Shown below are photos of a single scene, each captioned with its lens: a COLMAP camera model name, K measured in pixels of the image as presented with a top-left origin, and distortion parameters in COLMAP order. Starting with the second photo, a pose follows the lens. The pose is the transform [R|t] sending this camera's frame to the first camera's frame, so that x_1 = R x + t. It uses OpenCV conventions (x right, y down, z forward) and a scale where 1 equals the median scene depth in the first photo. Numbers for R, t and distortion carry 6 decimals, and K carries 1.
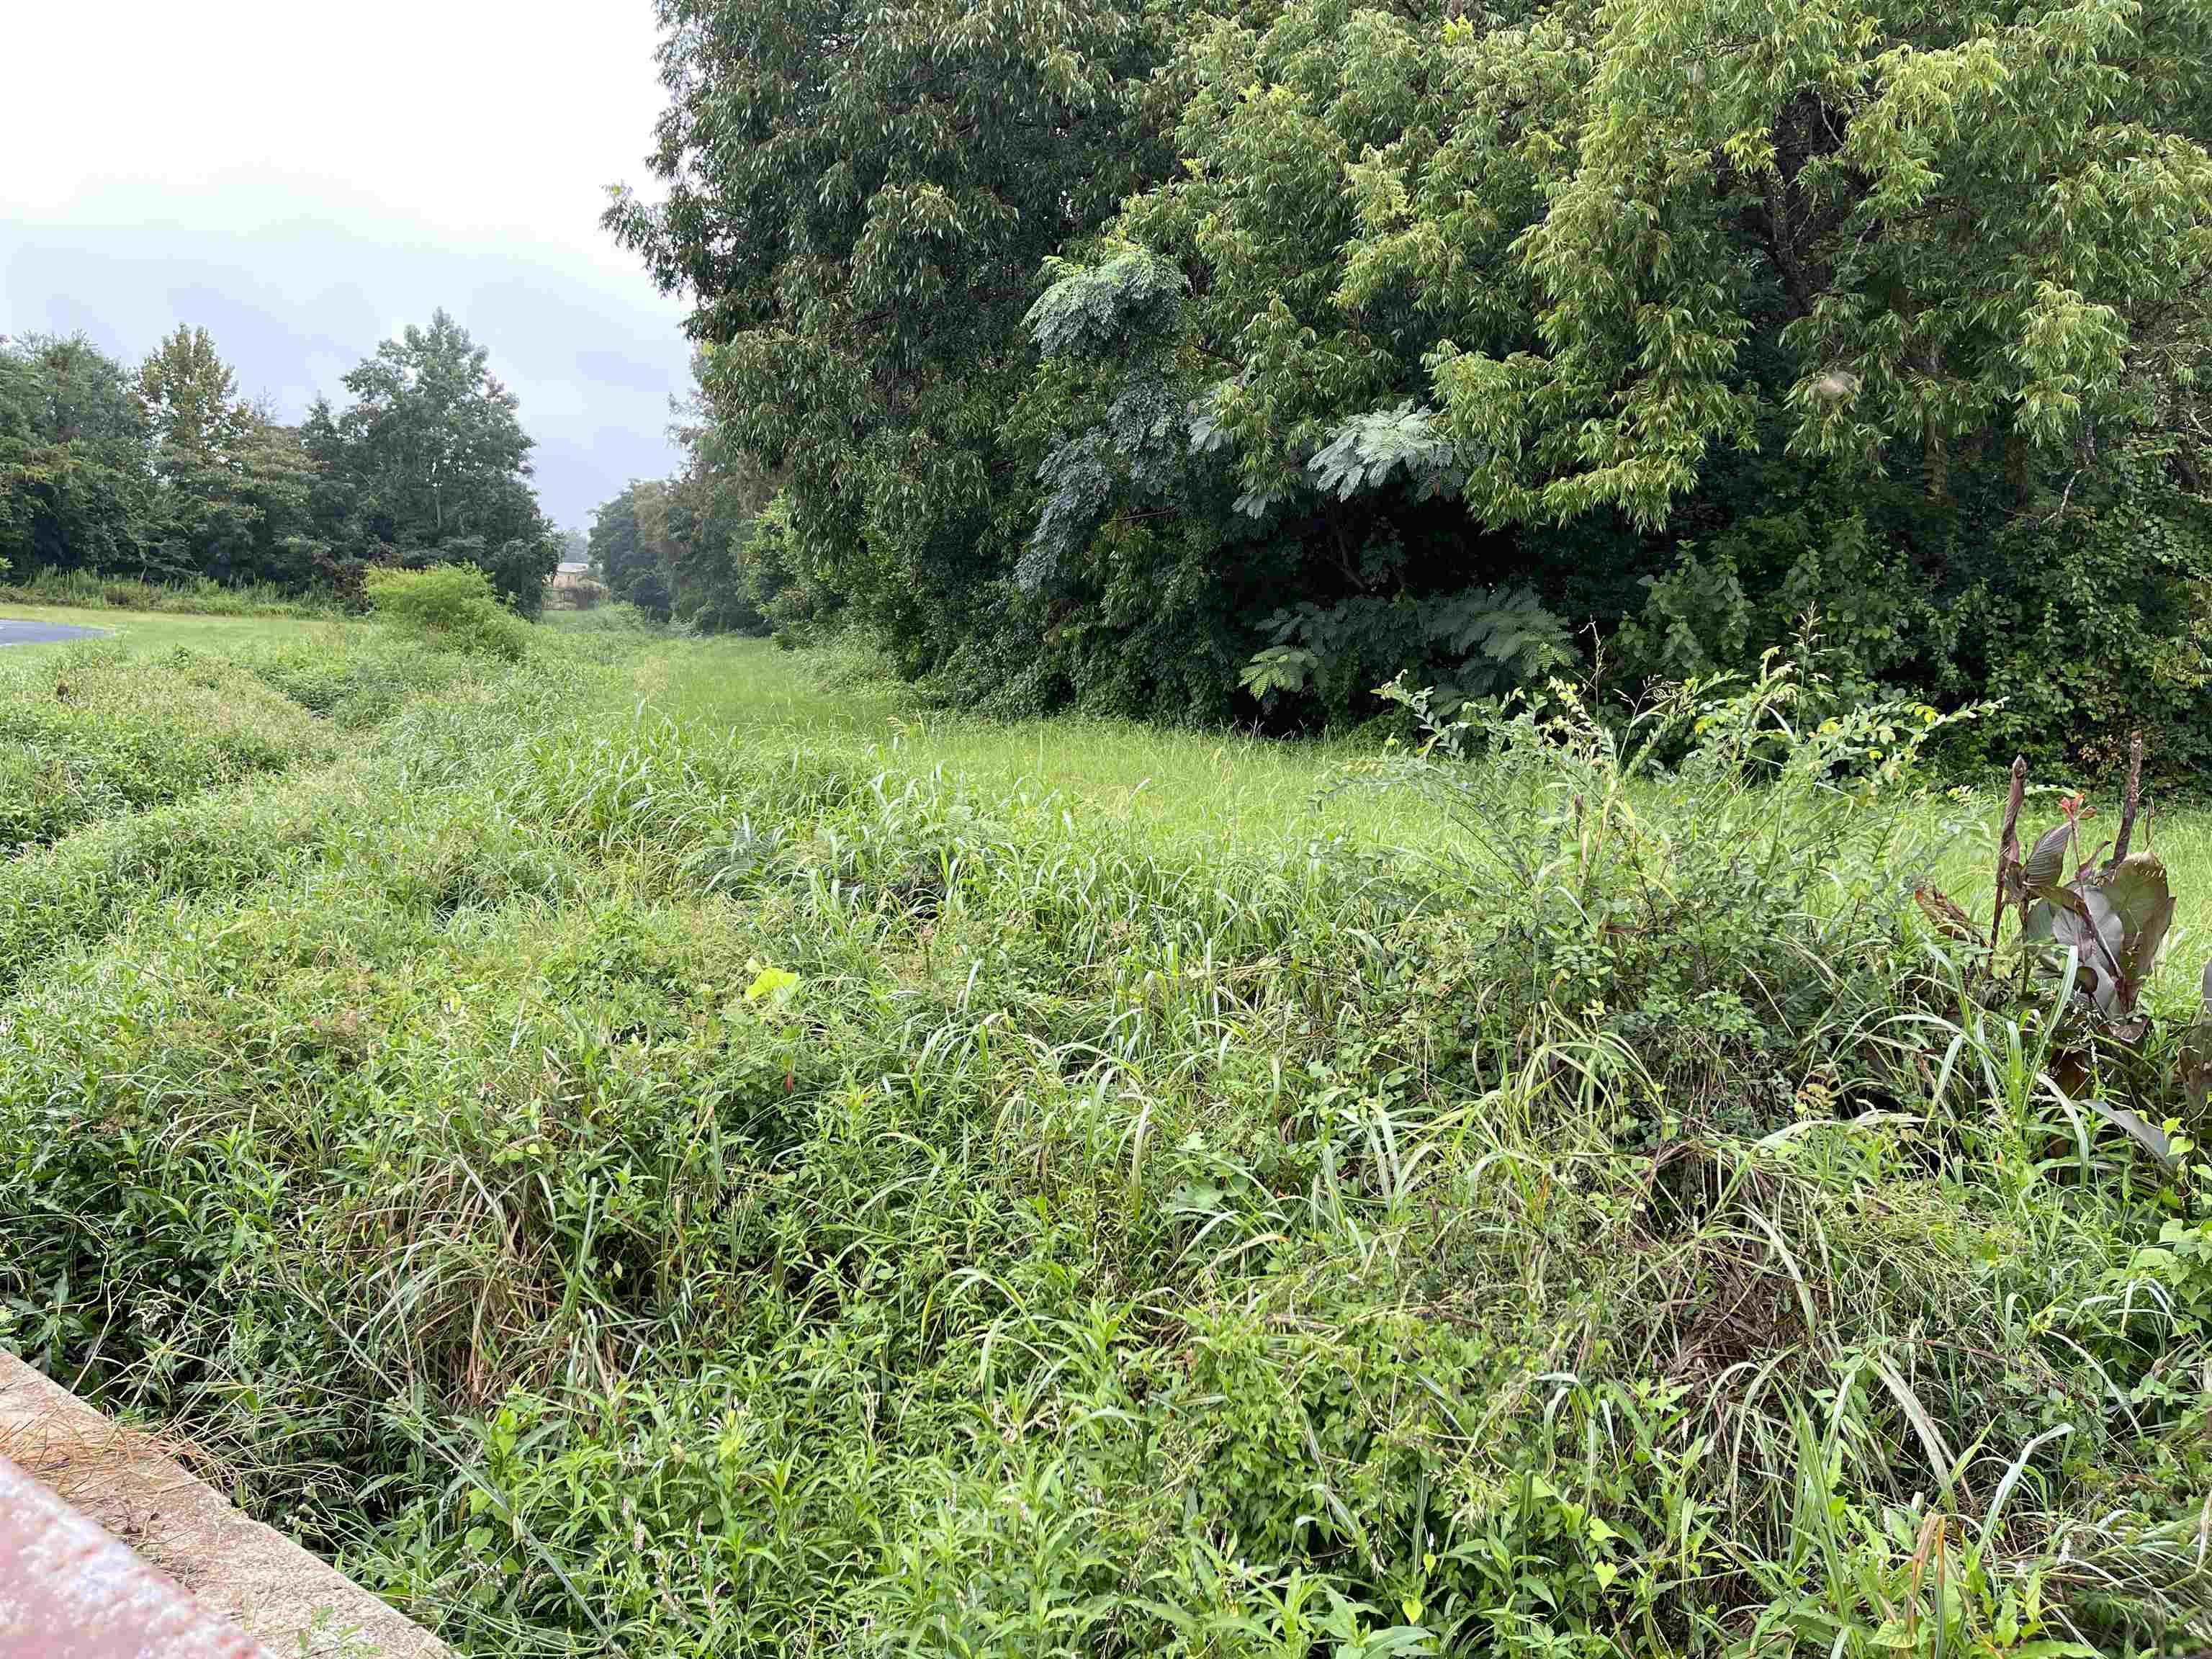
lens RADIAL K [[1674.4, 0, 1101.4], [0, 1674.4, 834.0], [0, 0, 1]] dist [0.044728, -0.035513]
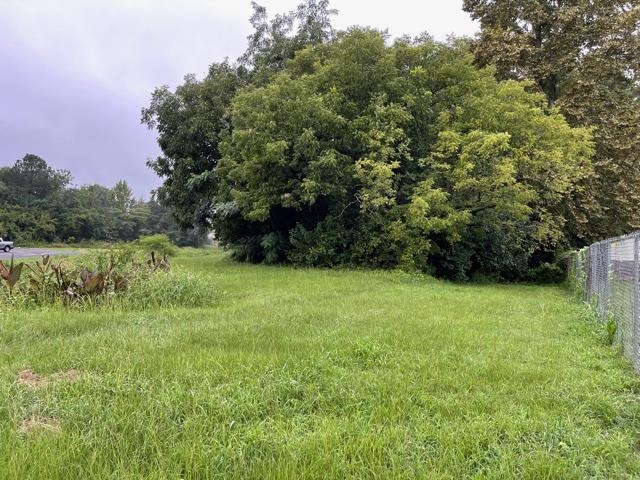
lens RADIAL K [[484.5, 0, 320.5], [0, 484.5, 240.8], [0, 0, 1]] dist [0.044728, -0.035513]
pose [[0.989906, -0.028088, -0.138914, 0.112013], [0.008725, 0.990382, -0.138082, 0.016691], [0.141457, 0.135476, 0.980630, -0.082317]]
